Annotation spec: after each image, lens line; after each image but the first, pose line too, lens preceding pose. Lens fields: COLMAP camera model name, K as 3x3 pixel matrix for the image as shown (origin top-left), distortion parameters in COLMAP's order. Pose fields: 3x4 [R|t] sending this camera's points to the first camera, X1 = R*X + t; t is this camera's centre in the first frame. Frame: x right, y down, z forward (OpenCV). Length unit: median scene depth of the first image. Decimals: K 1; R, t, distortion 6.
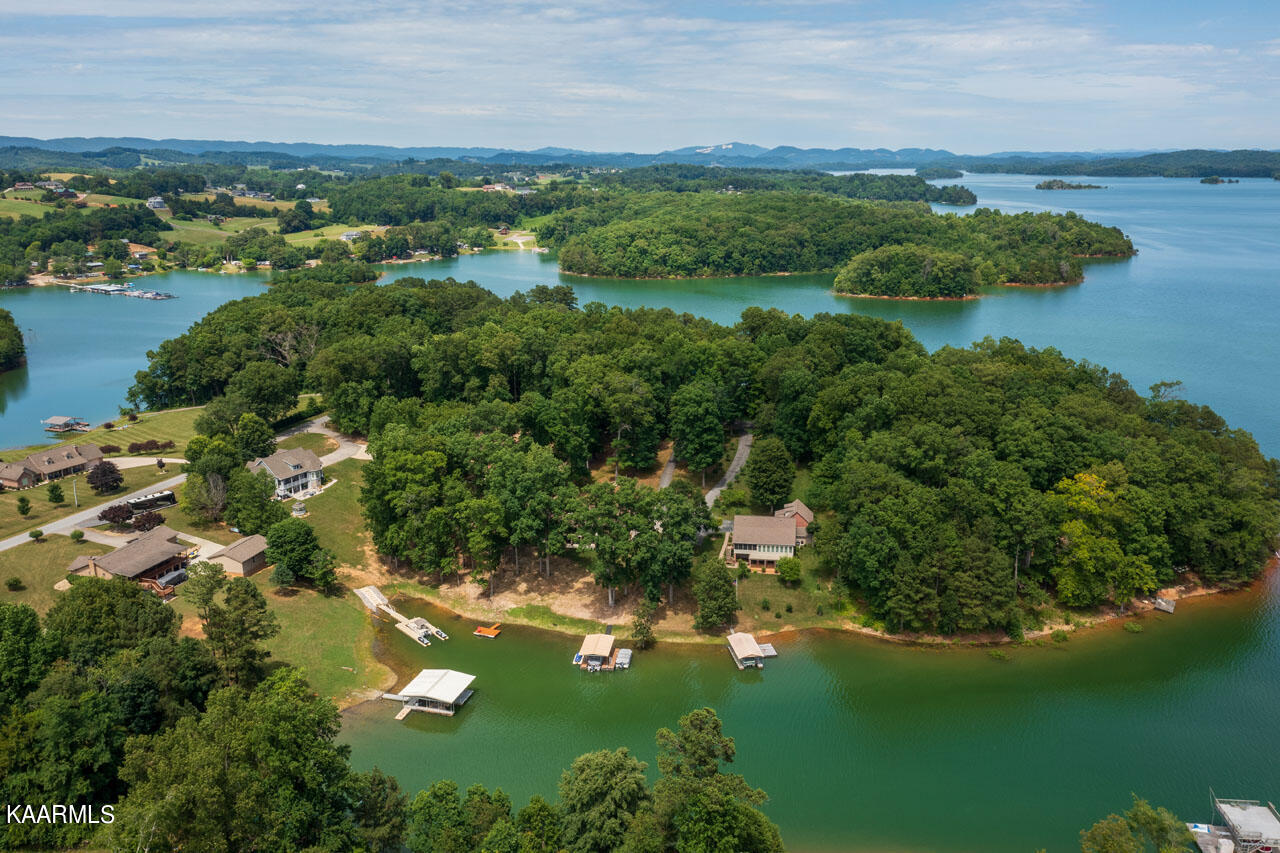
lens RADIAL K [[1025.4, 0, 640.0], [0, 1025.4, 426.5], [0, 0, 1]] dist [0.002281, 0.008440]
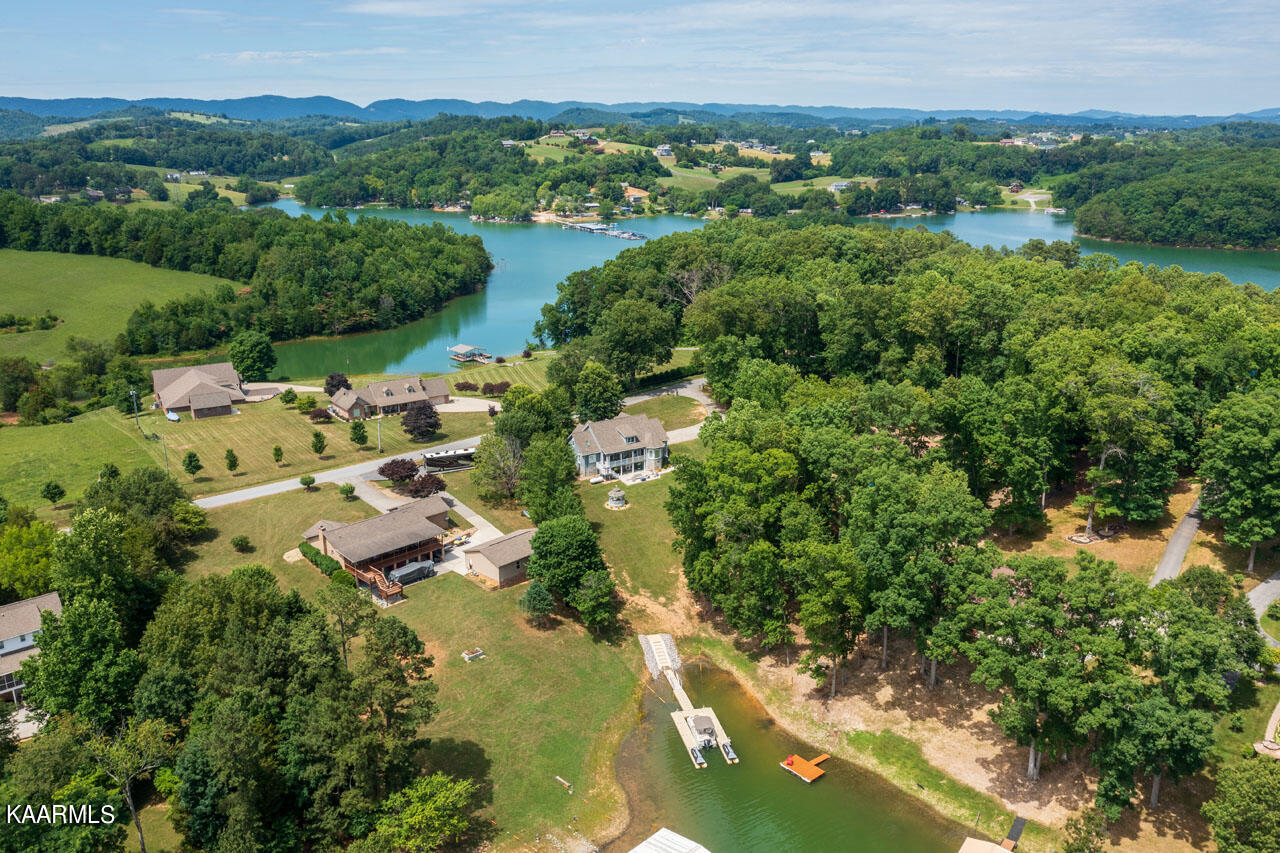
lens RADIAL K [[1025.4, 0, 640.0], [0, 1025.4, 426.5], [0, 0, 1]] dist [0.002281, 0.008440]
pose [[0.885367, 0.133800, -0.445223, 0.004969], [-0.119332, 0.991008, 0.060520, -0.016466], [0.449317, -0.000453, 0.893372, 0.328601]]
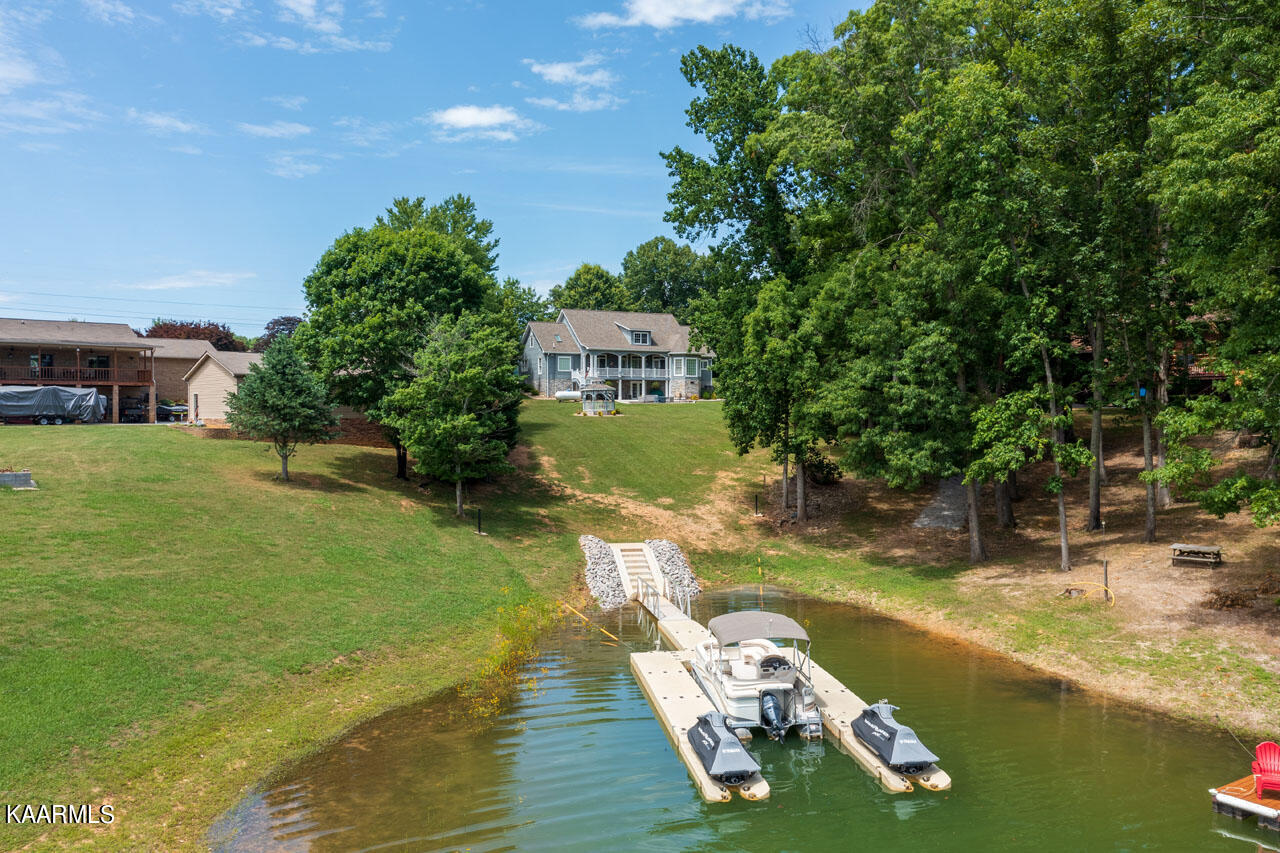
lens RADIAL K [[1025.4, 0, 640.0], [0, 1025.4, 426.5], [0, 0, 1]] dist [0.002281, 0.008440]
pose [[0.842234, 0.014262, -0.538923, -0.120127], [-0.141171, 0.970603, -0.194936, 0.149776], [0.520300, 0.240262, 0.819489, 0.679480]]
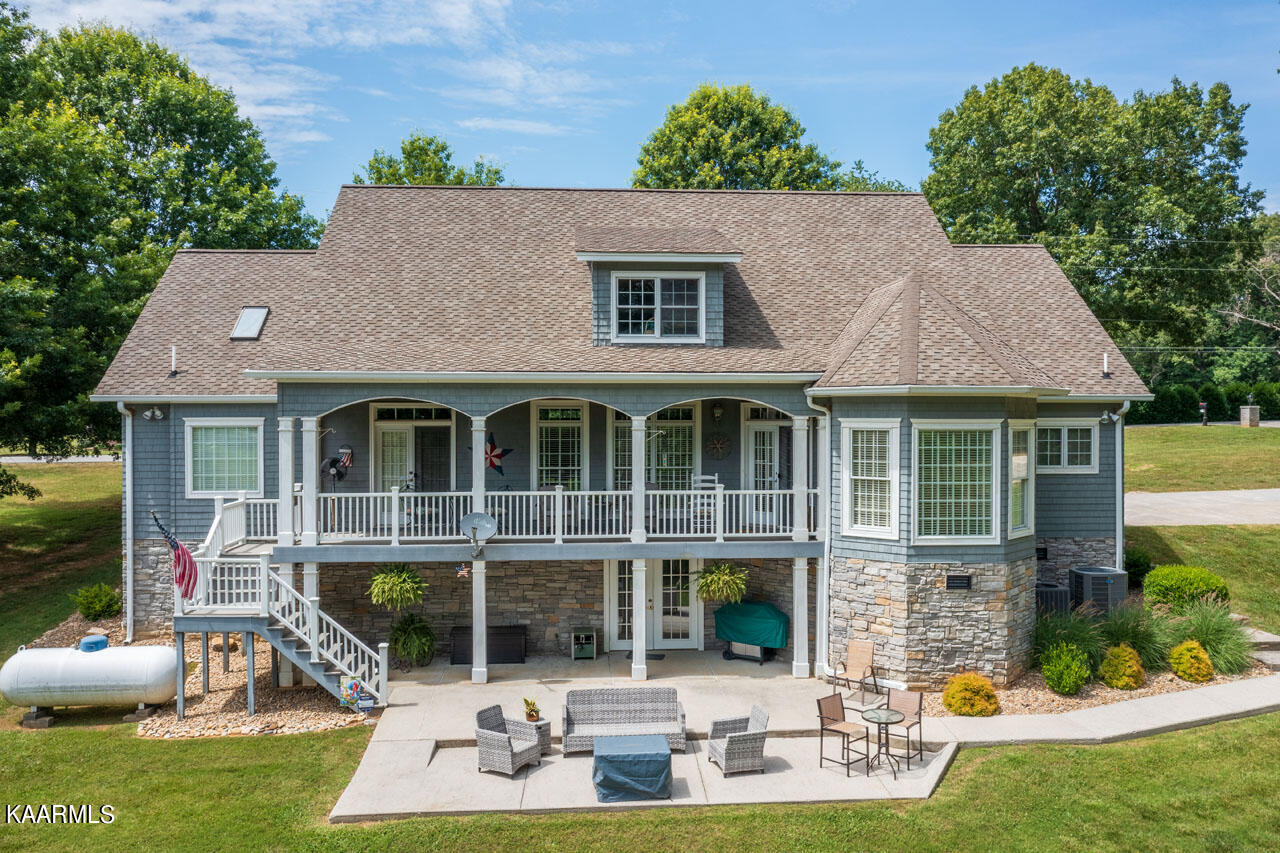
lens RADIAL K [[1025.4, 0, 640.0], [0, 1025.4, 426.5], [0, 0, 1]] dist [0.002281, 0.008440]
pose [[0.549768, 0.023076, -0.834999, -0.276358], [-0.213794, 0.970210, -0.113950, 0.055531], [0.807495, 0.241164, 0.538324, 0.959477]]
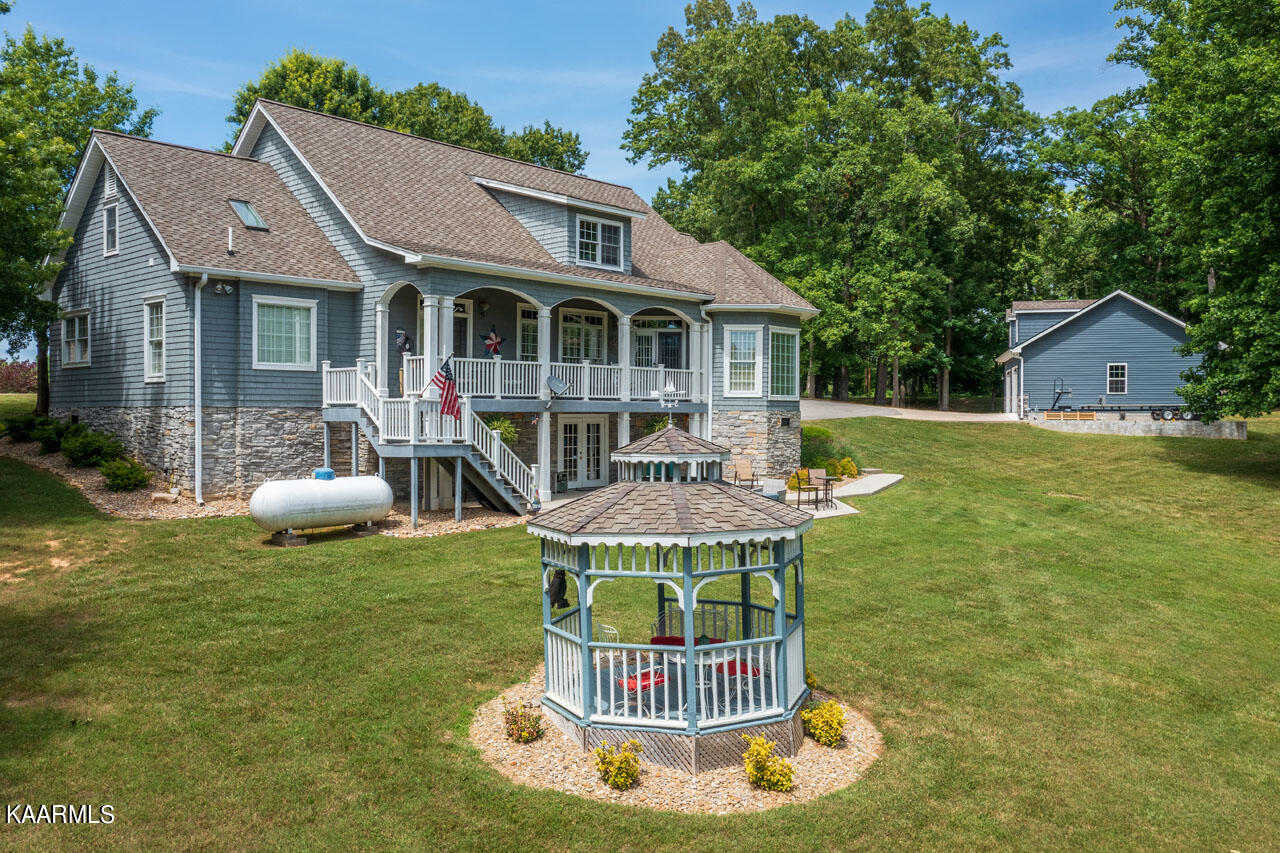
lens RADIAL K [[1039.0, 0, 640.0], [0, 1039.0, 426.5], [0, 0, 1]] dist [0.002788, 0.008329]
pose [[0.974860, 0.019415, -0.221970, -0.307266], [-0.071328, 0.970966, -0.228335, 0.079191], [0.211092, 0.238427, 0.947941, 0.906122]]
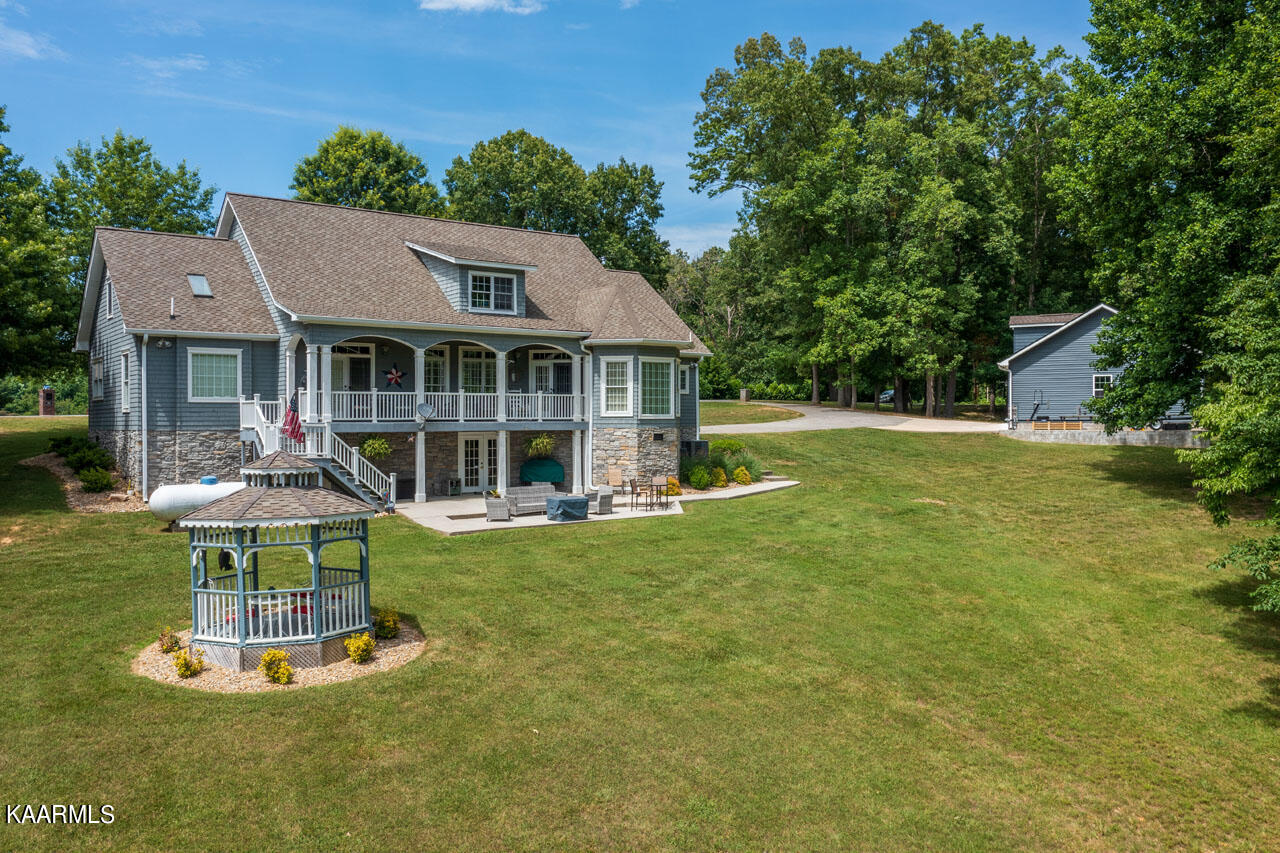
lens RADIAL K [[1025.4, 0, 640.0], [0, 1025.4, 426.5], [0, 0, 1]] dist [0.002281, 0.008440]
pose [[0.917223, 0.011420, -0.398211, -0.269237], [-0.106671, 0.970129, -0.217880, 0.079392], [0.383828, 0.242322, 0.891042, 0.898423]]
